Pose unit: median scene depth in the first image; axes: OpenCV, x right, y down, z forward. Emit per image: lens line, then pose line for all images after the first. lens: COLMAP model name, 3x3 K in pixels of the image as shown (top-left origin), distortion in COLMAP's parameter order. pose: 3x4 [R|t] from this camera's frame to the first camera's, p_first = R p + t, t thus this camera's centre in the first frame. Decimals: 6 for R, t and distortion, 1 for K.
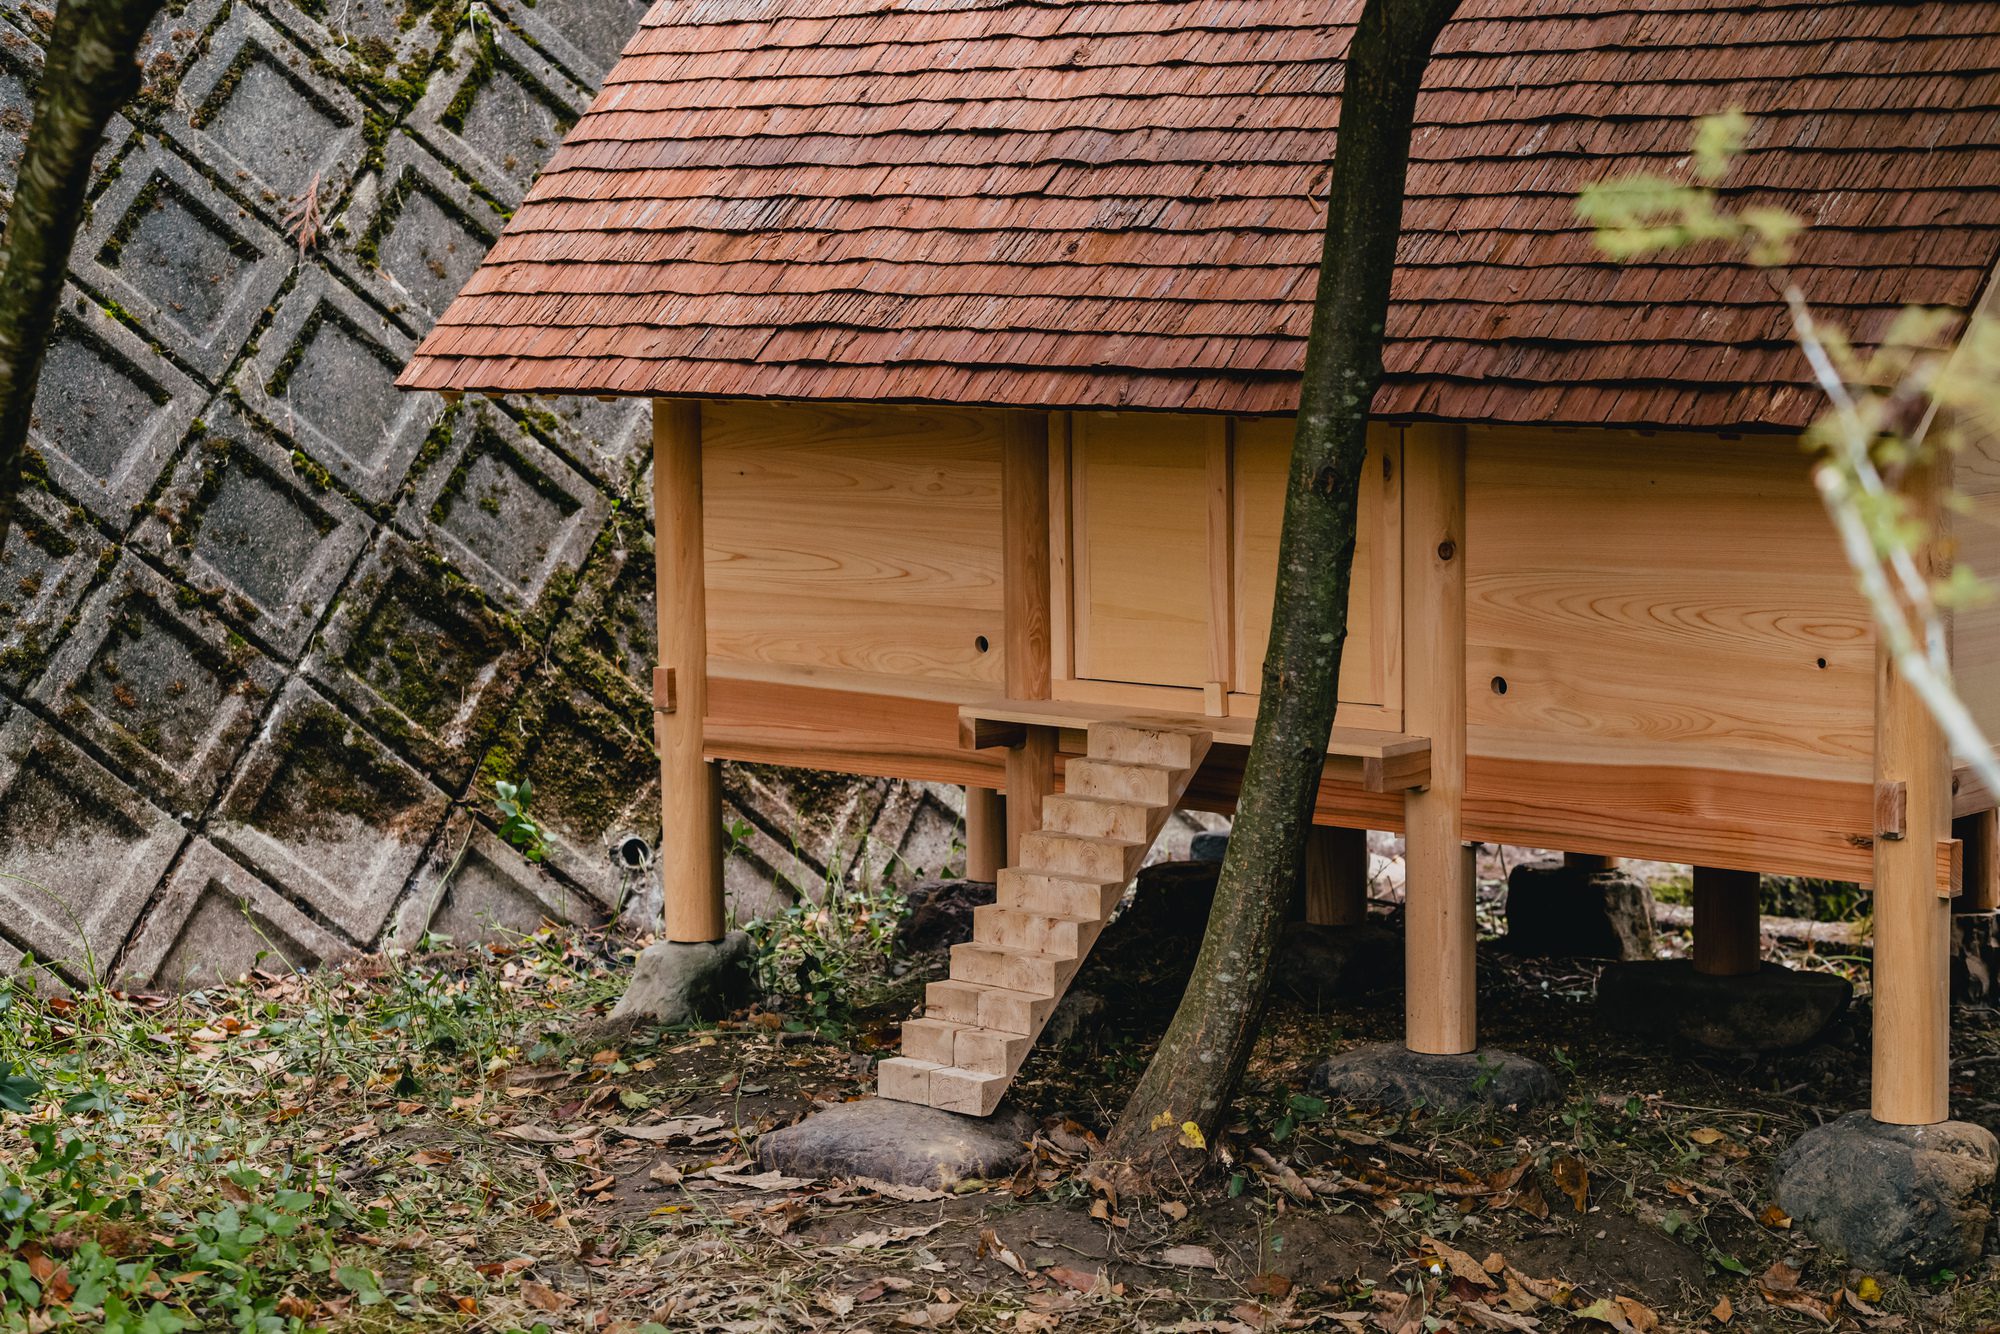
lens RADIAL K [[4302.6, 0, 1000.0], [0, 4302.6, 667.0], [0, 0, 1]] dist [-0.015668, 0.010969]
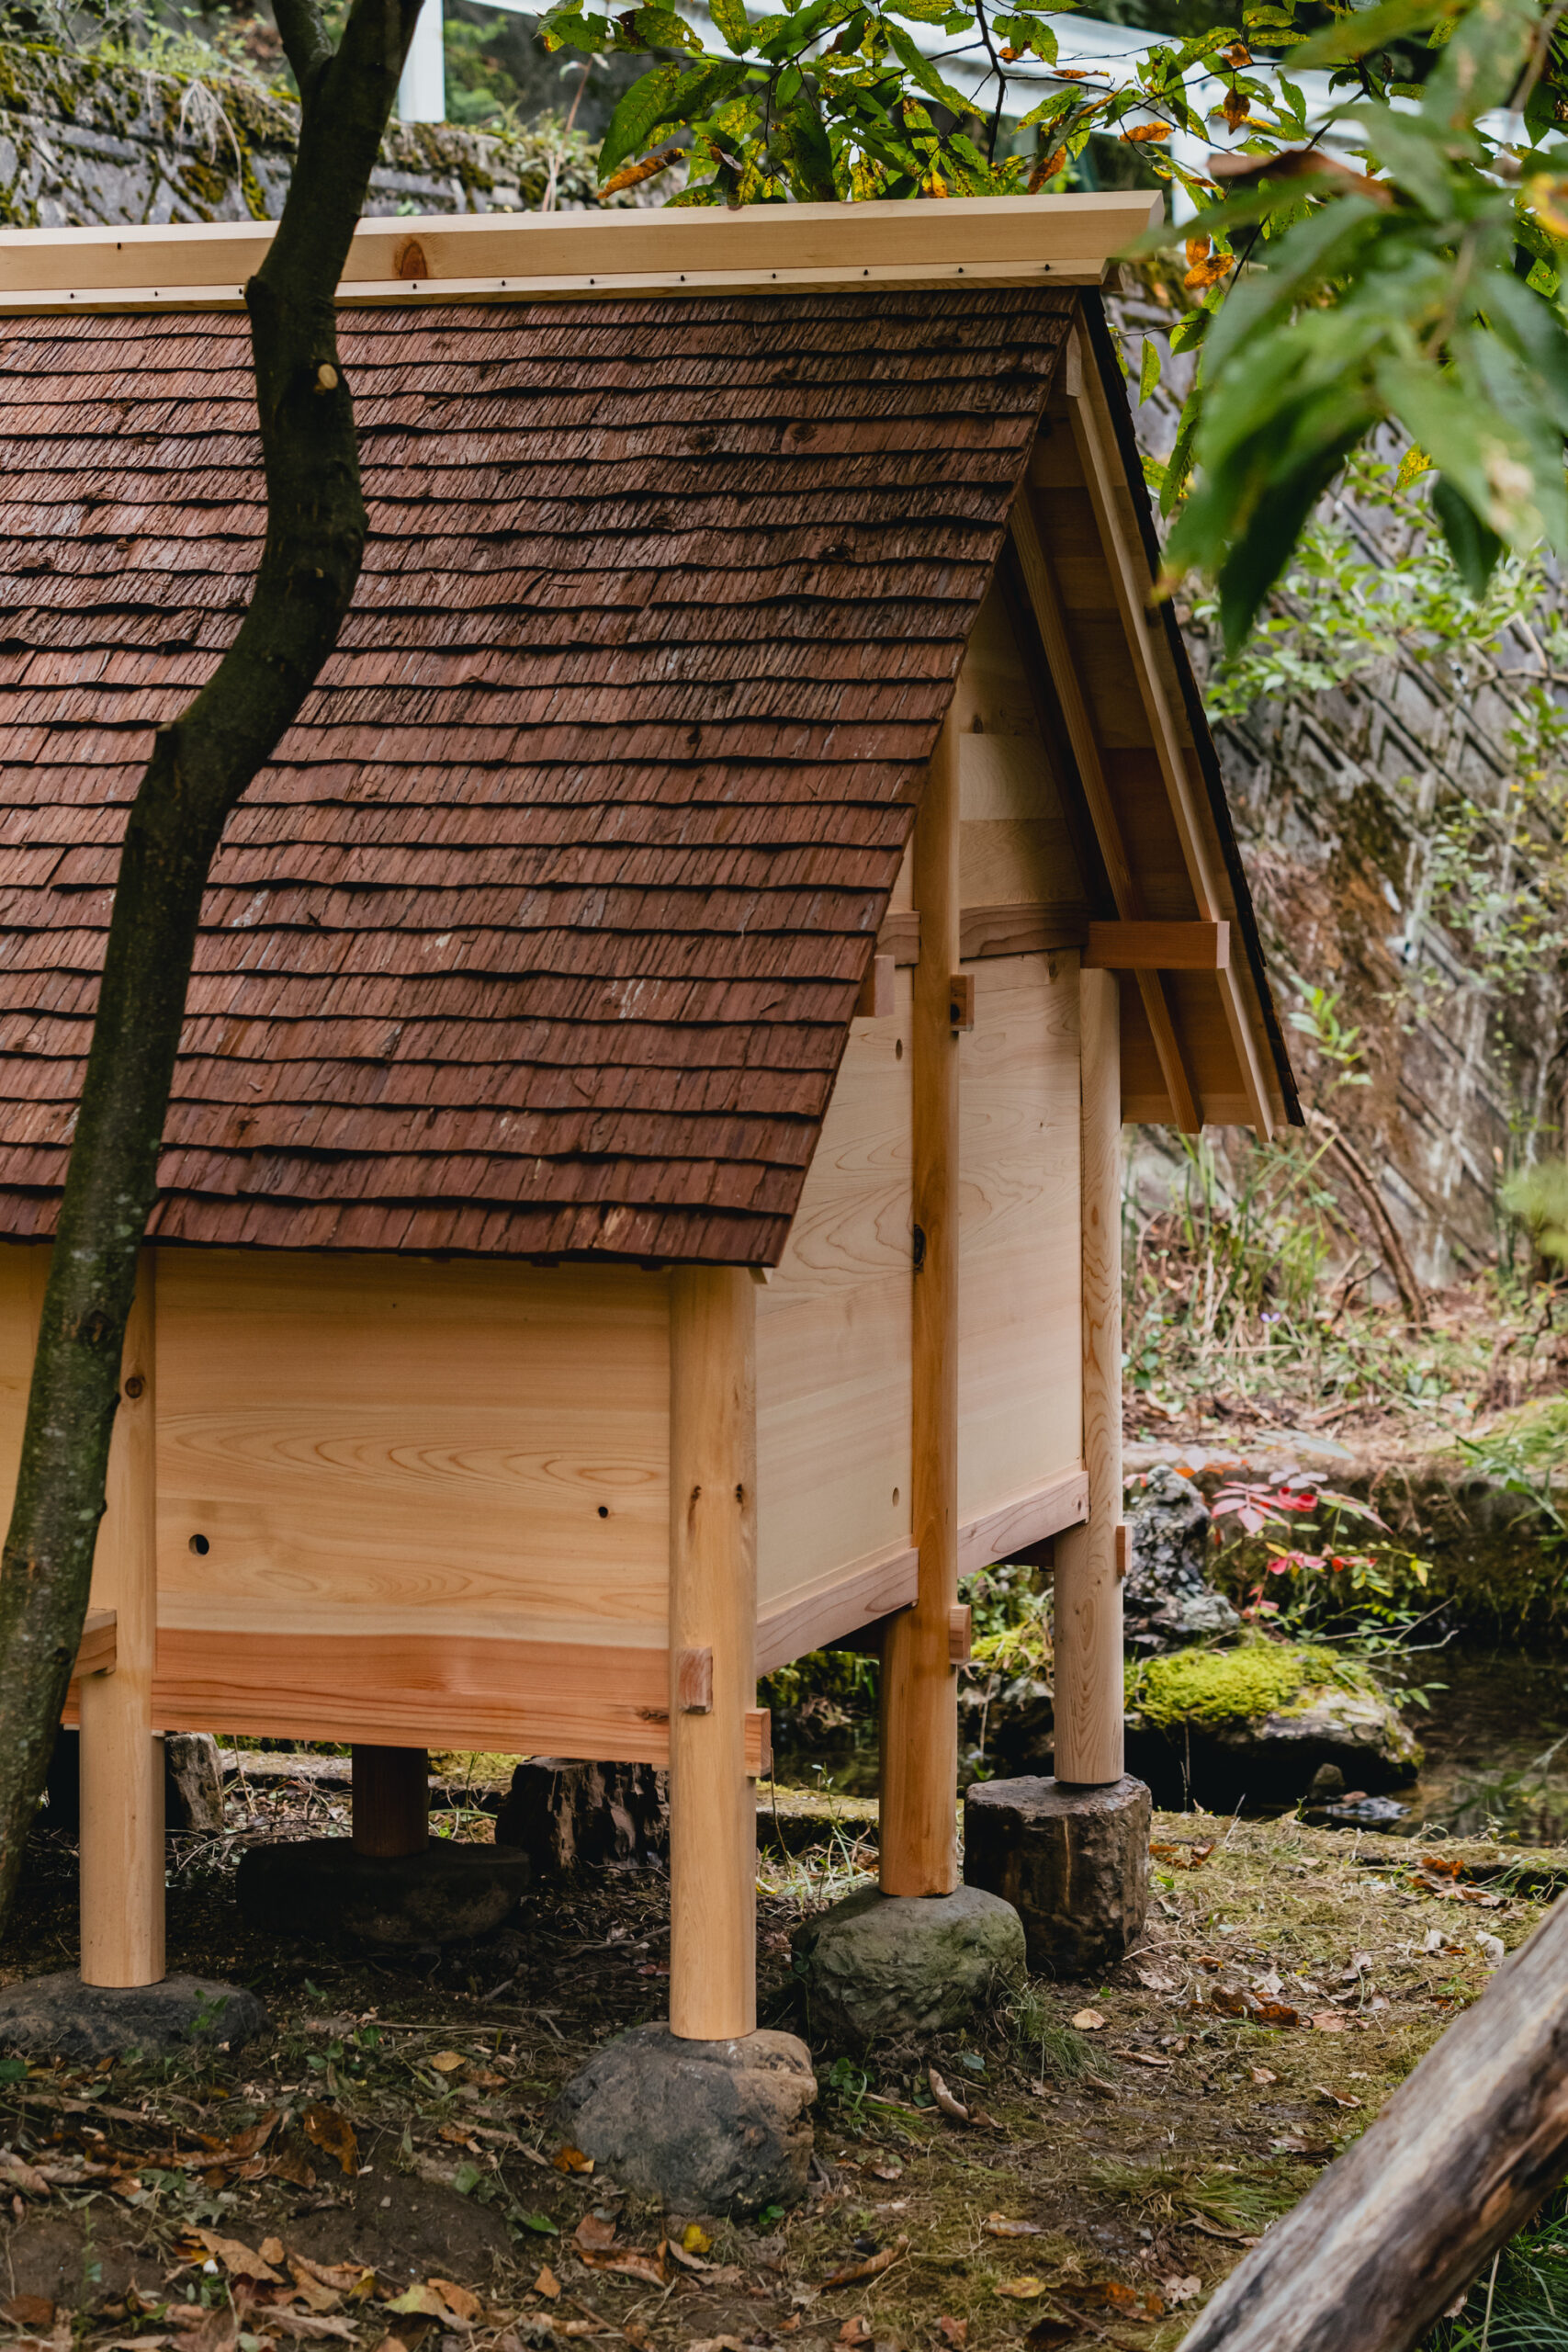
lens RADIAL K [[4735.3, 0, 924.5], [0, 4735.3, 1047.9], [0, 0, 1]] dist [0.006690, -0.080767]
pose [[0.918140, -0.000817, 0.396255, -0.128060], [0.027898, 0.997650, -0.062585, -0.032393], [-0.395273, 0.068516, 0.916005, 0.085010]]
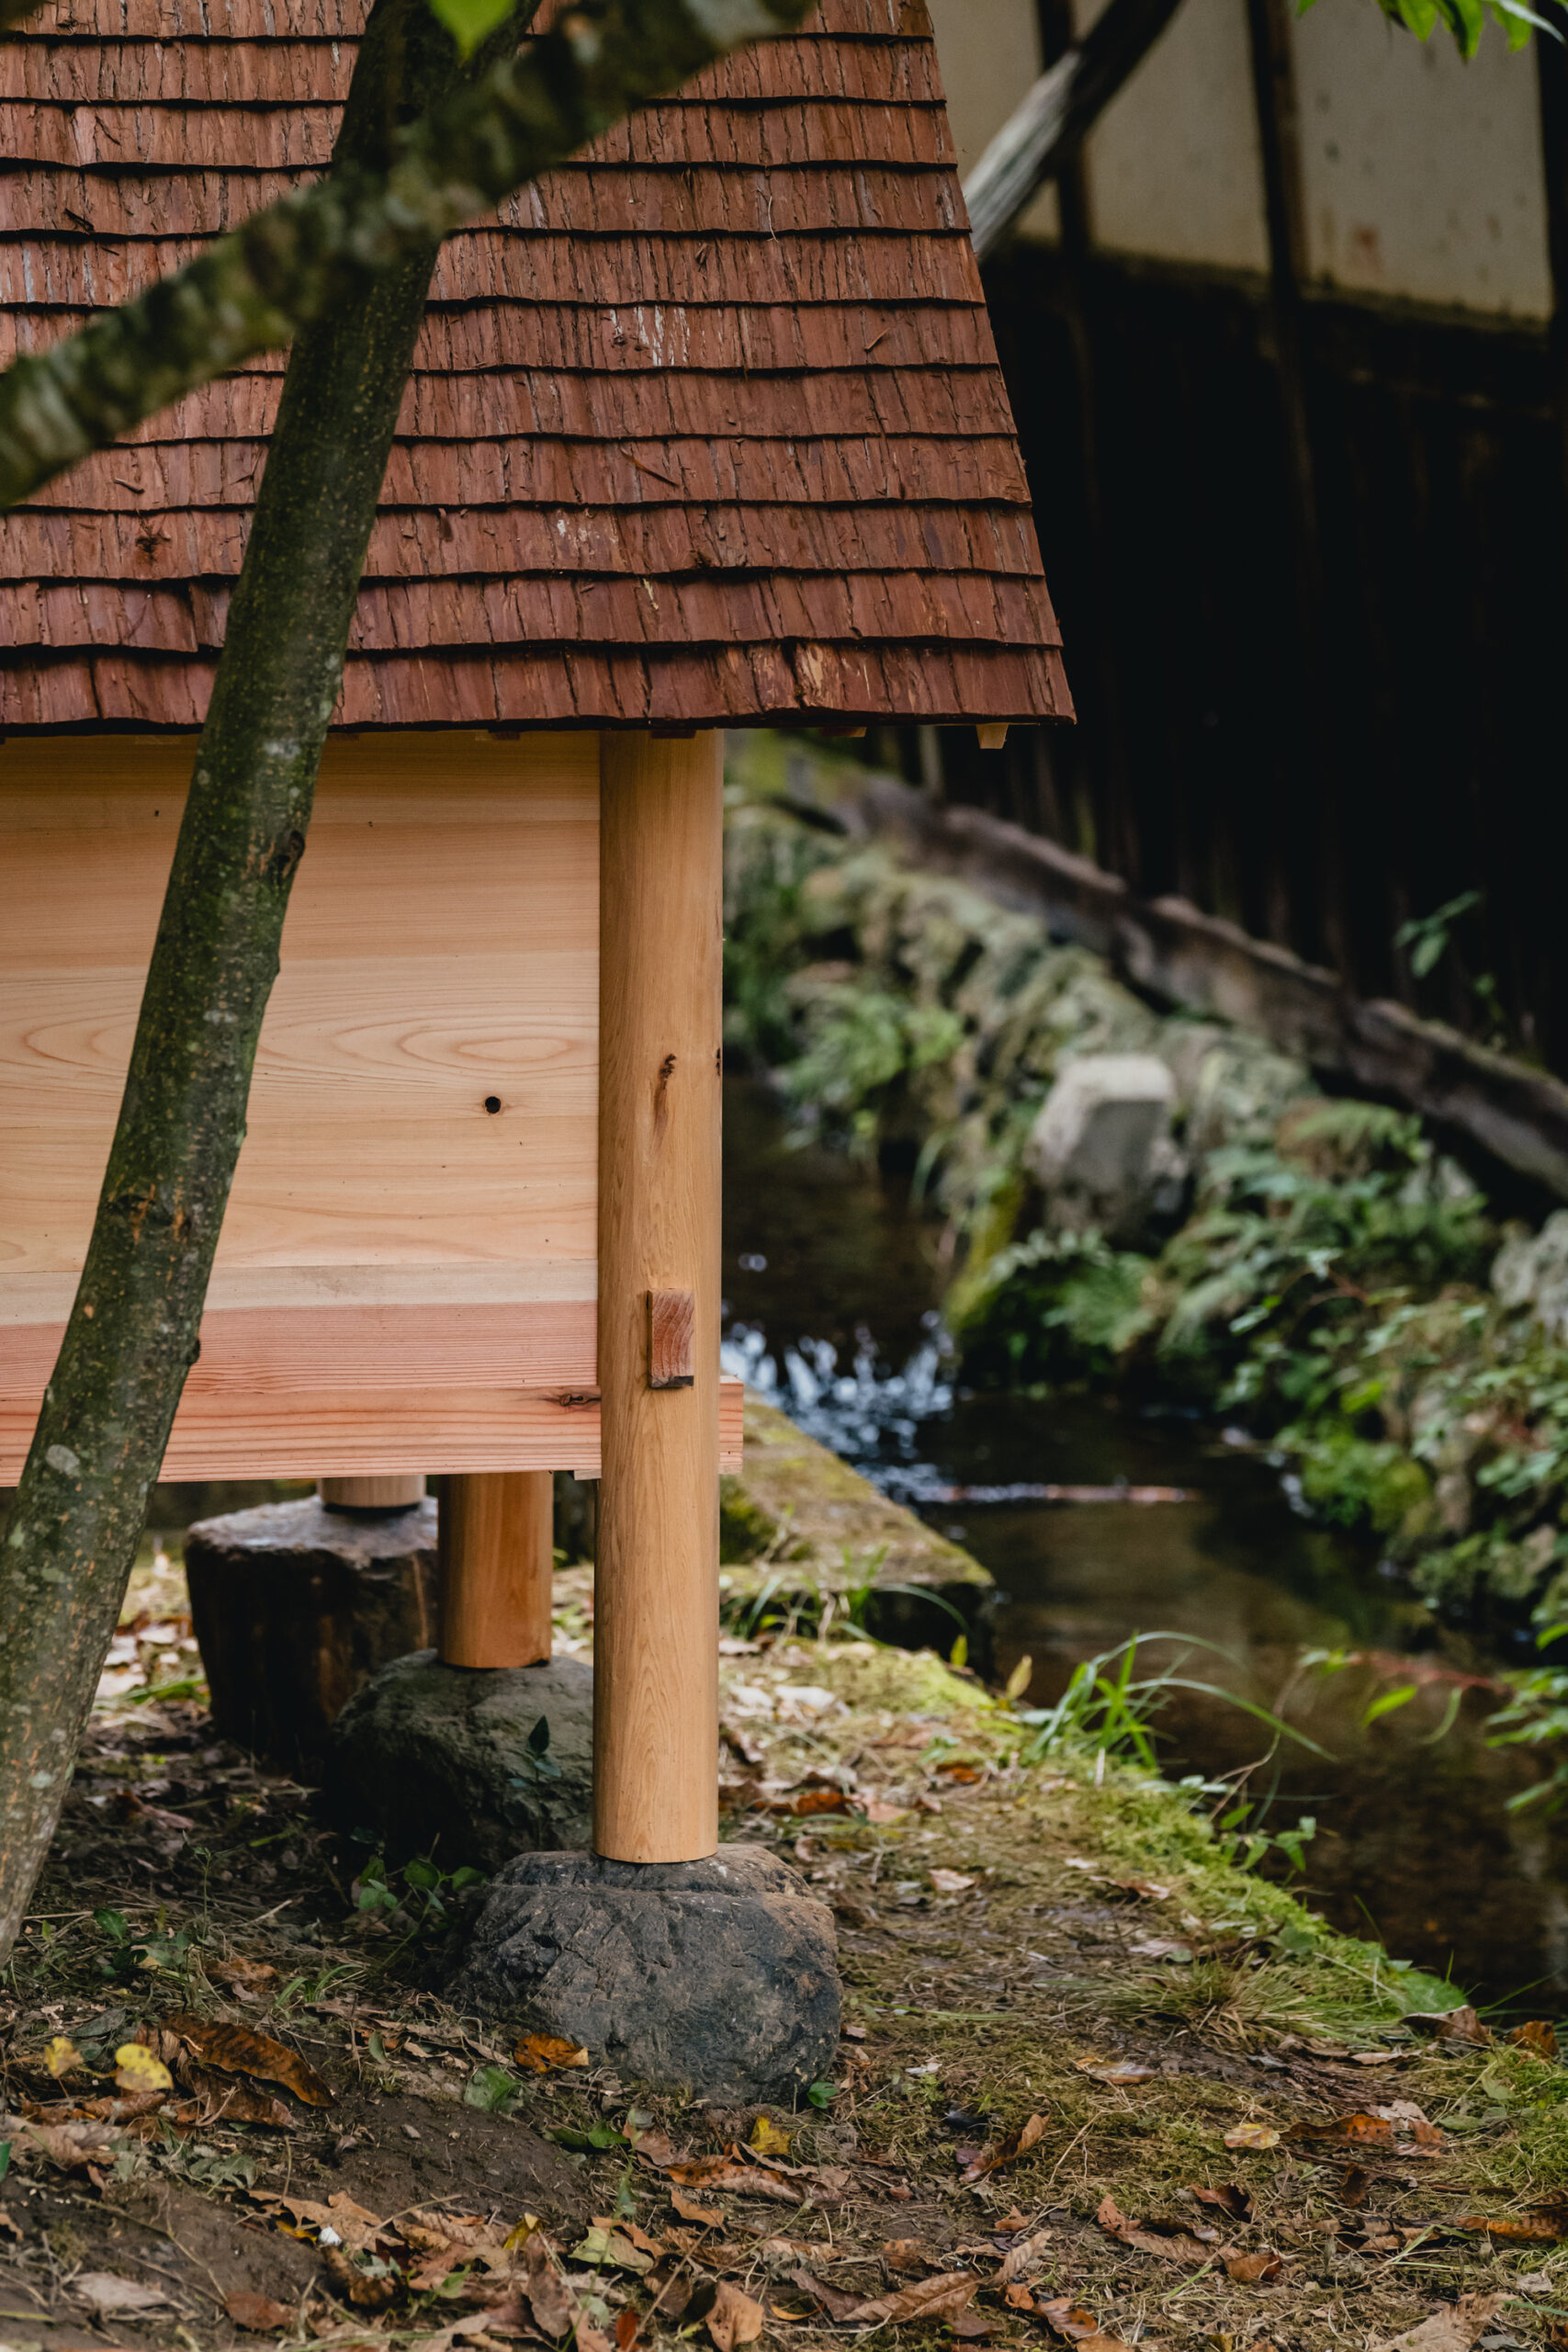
lens RADIAL K [[8971.2, 0, 784.0], [0, 8971.2, 1176.0], [0, 0, 1]] dist [0.152507, -2.618515]
pose [[0.614990, -0.098253, 0.782389, -0.729931], [0.076704, 0.994955, 0.064654, -0.066222], [-0.784795, 0.020250, 0.619424, 0.210001]]
